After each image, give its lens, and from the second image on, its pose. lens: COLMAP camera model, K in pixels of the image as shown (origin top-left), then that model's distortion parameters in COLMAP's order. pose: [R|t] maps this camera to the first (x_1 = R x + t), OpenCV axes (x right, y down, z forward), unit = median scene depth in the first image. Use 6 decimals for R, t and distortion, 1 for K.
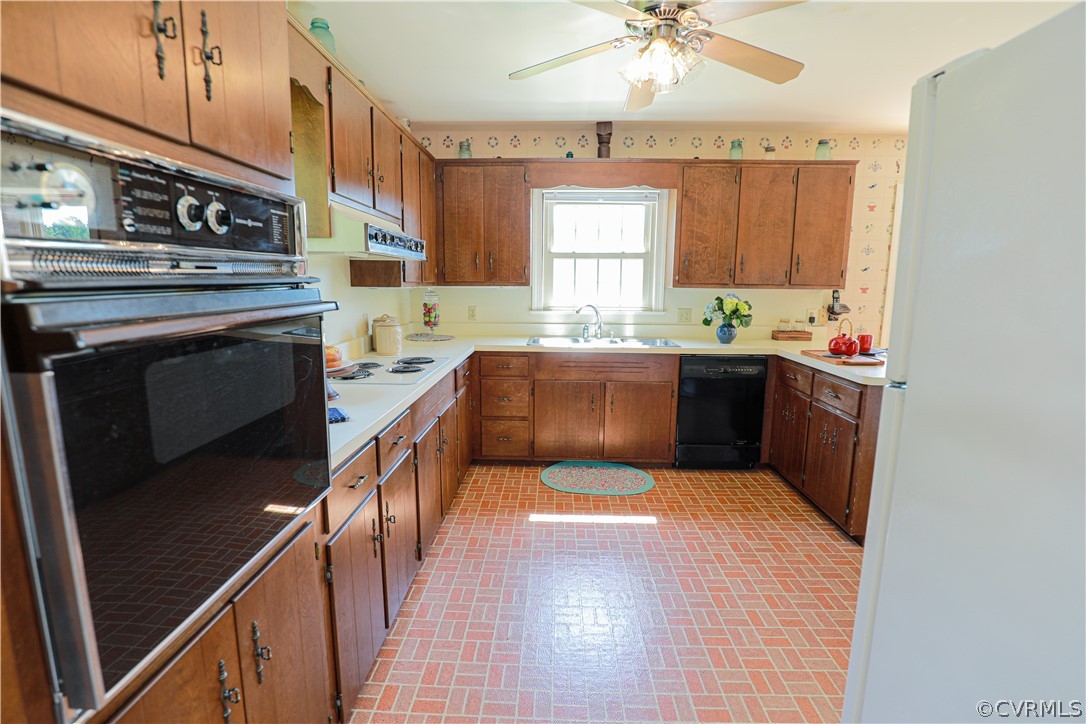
lens RADIAL K [[504.4, 0, 542.1], [0, 504.4, 367.3], [0, 0, 1]] dist [-0.034970, 0.001041]
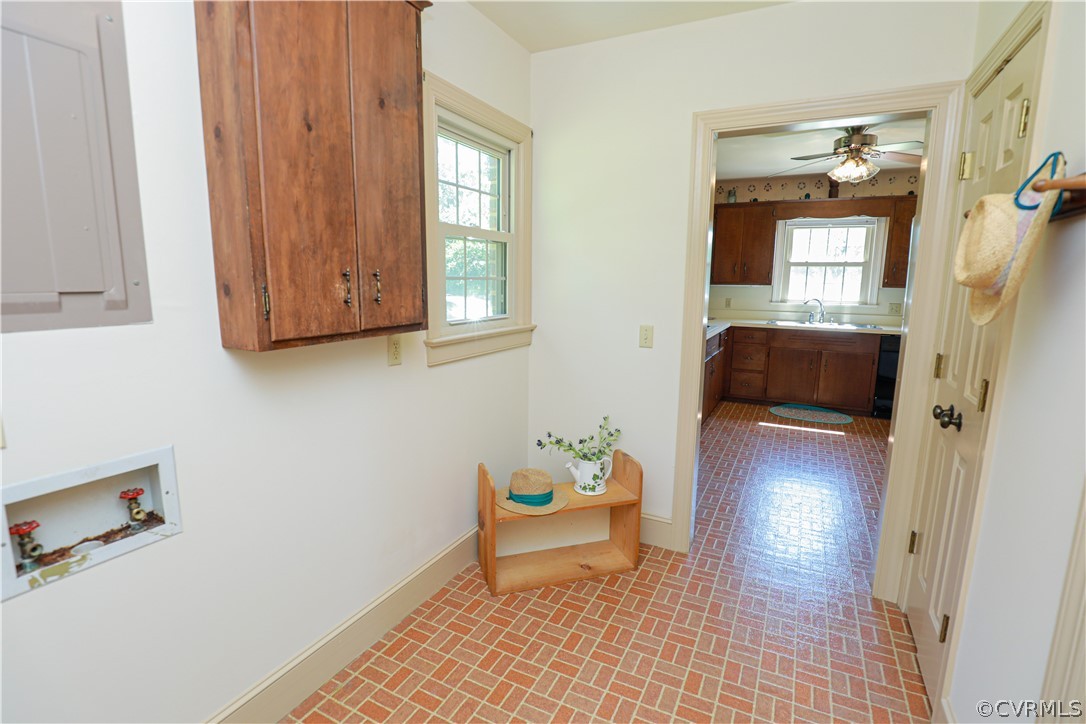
lens RADIAL K [[515.9, 0, 544.4], [0, 515.9, 367.4], [0, 0, 1]] dist [-0.032306, 0.000151]
pose [[0.906354, 0.073969, -0.415993, 0.015608], [-0.074959, 0.997089, 0.013979, 0.113827], [0.415816, 0.018513, 0.909260, -0.673050]]
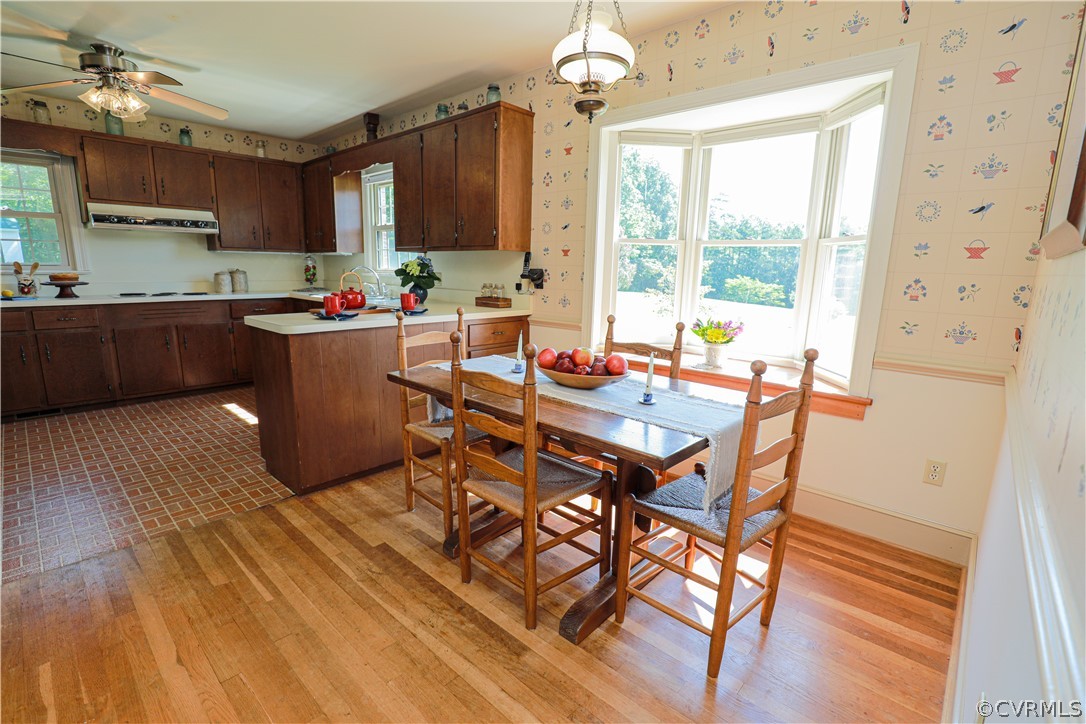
lens RADIAL K [[496.9, 0, 544.5], [0, 496.9, 367.7], [0, 0, 1]] dist [-0.038341, 0.007839]
pose [[0.759297, 0.138955, -0.635736, 1.277363], [-0.126099, 0.989837, 0.065744, -0.016854], [0.638410, 0.030247, 0.769102, 0.380871]]
